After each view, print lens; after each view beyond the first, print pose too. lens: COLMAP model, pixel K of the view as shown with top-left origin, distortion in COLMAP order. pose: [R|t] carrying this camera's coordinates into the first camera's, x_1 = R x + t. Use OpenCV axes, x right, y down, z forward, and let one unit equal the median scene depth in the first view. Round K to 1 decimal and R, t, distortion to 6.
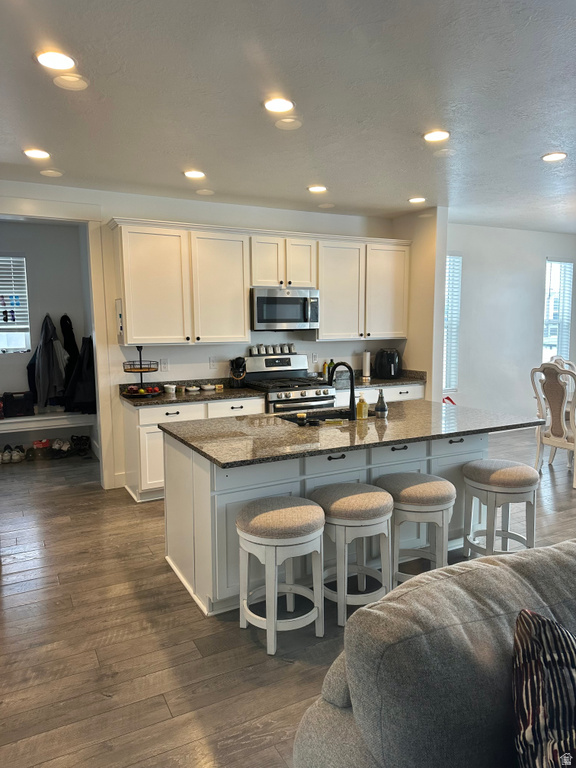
lens RADIAL K [[536.9, 0, 287.8], [0, 536.9, 381.6], [0, 0, 1]] dist [0.123033, -0.165813]
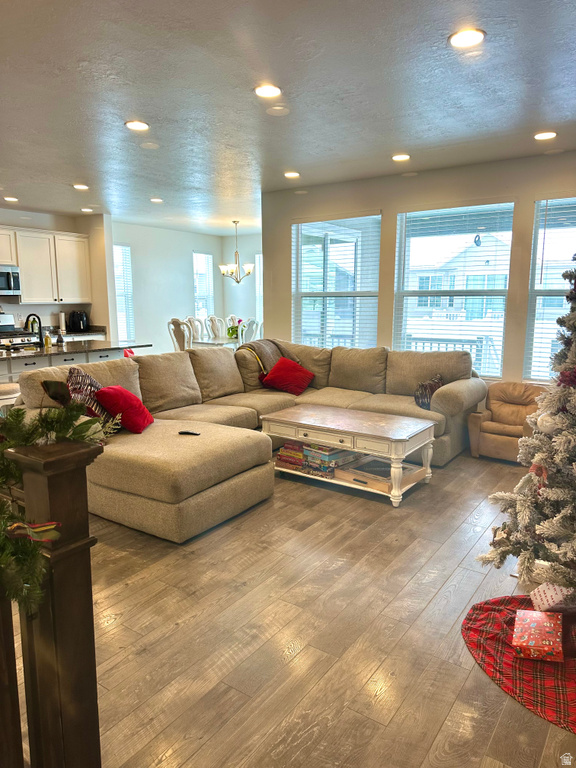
lens RADIAL K [[538.4, 0, 284.5], [0, 538.4, 387.5], [0, 0, 1]] dist [0.105975, -0.165953]
pose [[0.889126, -0.065397, 0.452966, 0.007299], [0.038310, 0.996899, 0.068731, 0.071114], [-0.456056, -0.043757, 0.888875, -0.599356]]
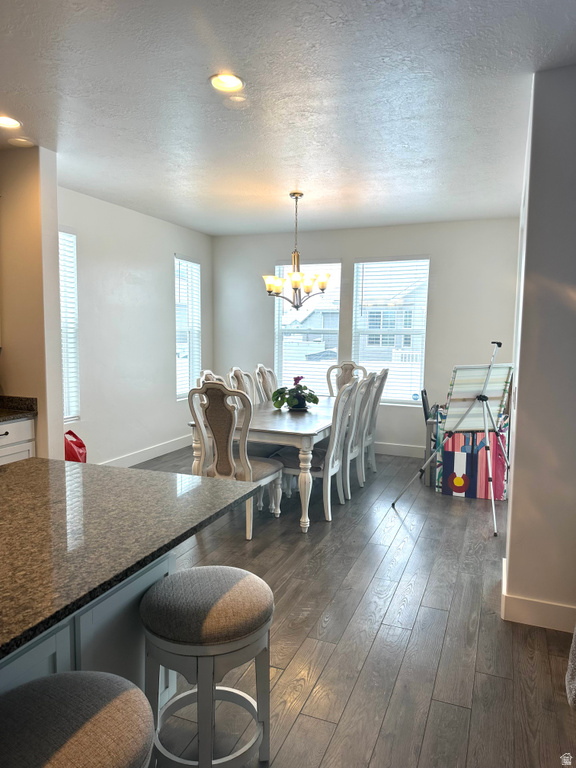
lens RADIAL K [[536.9, 0, 287.8], [0, 536.9, 381.6], [0, 0, 1]] dist [0.123033, -0.165813]
pose [[0.762051, -0.039066, 0.646338, 0.069170], [0.046776, 0.998892, 0.005226, -0.030538], [-0.645825, 0.026250, 0.763034, 0.338156]]
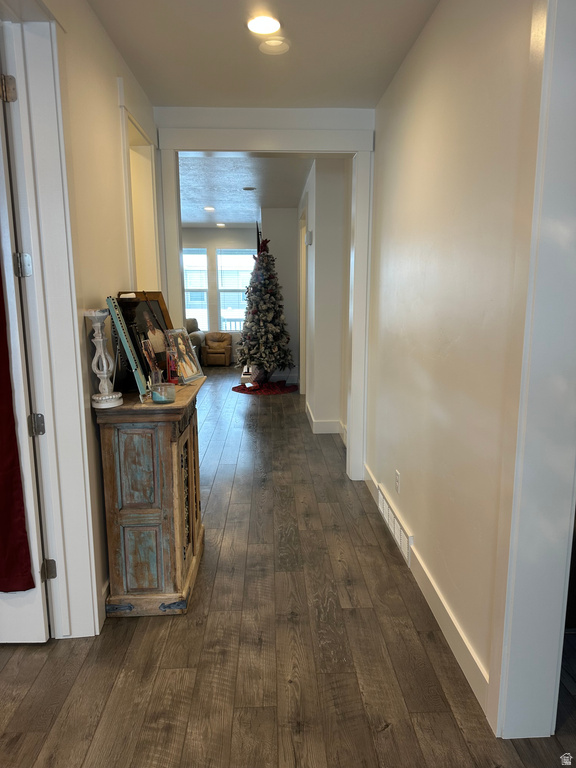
lens RADIAL K [[536.9, 0, 287.8], [0, 536.9, 381.6], [0, 0, 1]] dist [0.123033, -0.165813]
pose [[0.432604, -0.138863, 0.890826, -0.929557], [0.091391, 0.989732, 0.109899, 0.129102], [-0.896940, 0.033870, 0.440853, -1.073034]]
